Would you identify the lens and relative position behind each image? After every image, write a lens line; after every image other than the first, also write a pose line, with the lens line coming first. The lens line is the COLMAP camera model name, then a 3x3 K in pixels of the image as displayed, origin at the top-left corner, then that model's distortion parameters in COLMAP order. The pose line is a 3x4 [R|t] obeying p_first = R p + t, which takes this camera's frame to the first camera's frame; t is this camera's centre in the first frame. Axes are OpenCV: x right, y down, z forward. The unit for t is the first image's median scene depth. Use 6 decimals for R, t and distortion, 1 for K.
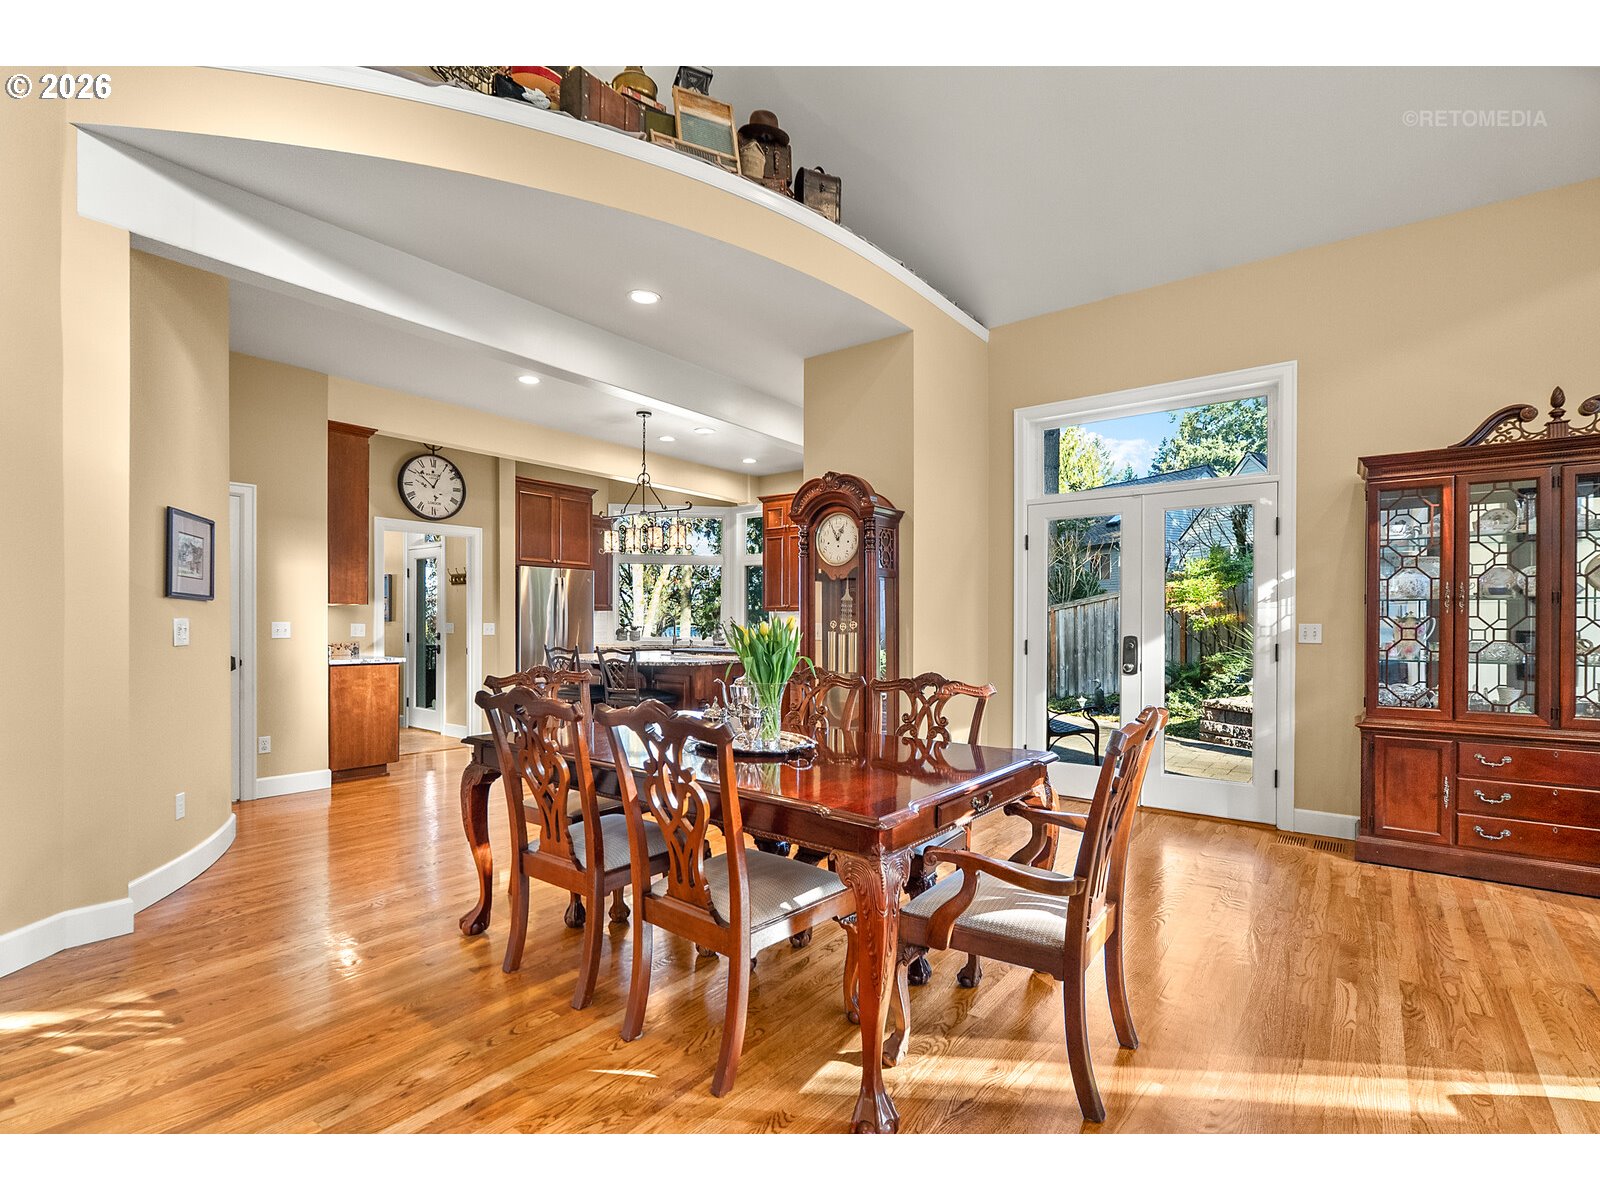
lens RADIAL K [[740.8, 0, 803.2], [0, 740.8, 626.8], [0, 0, 1]] dist [-0.000805, -0.000045]
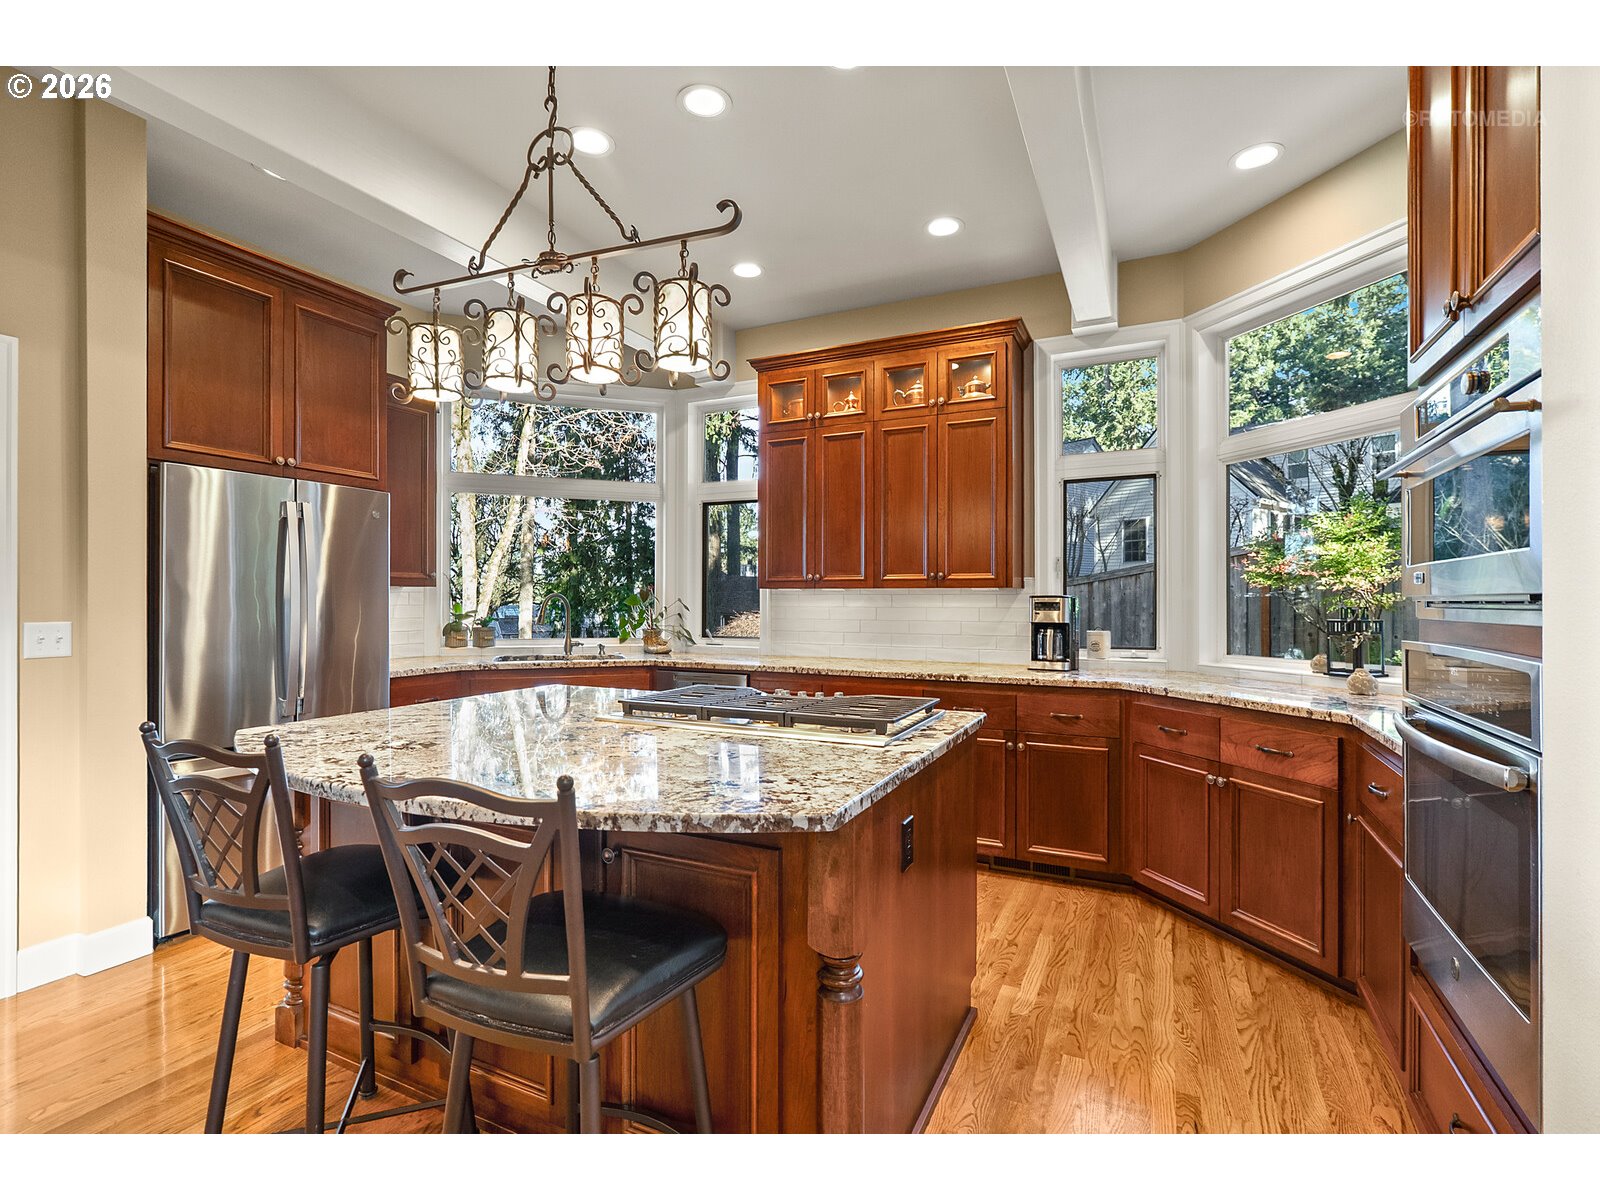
lens RADIAL K [[751.9, 0, 800.0], [0, 751.9, 600.0], [0, 0, 1]] dist [0.000369, 0.000205]
pose [[0.979517, -0.001178, 0.201359, -0.134076], [0.002246, 0.999985, -0.005074, -0.010526], [-0.201350, 0.005423, 0.979504, 0.513407]]
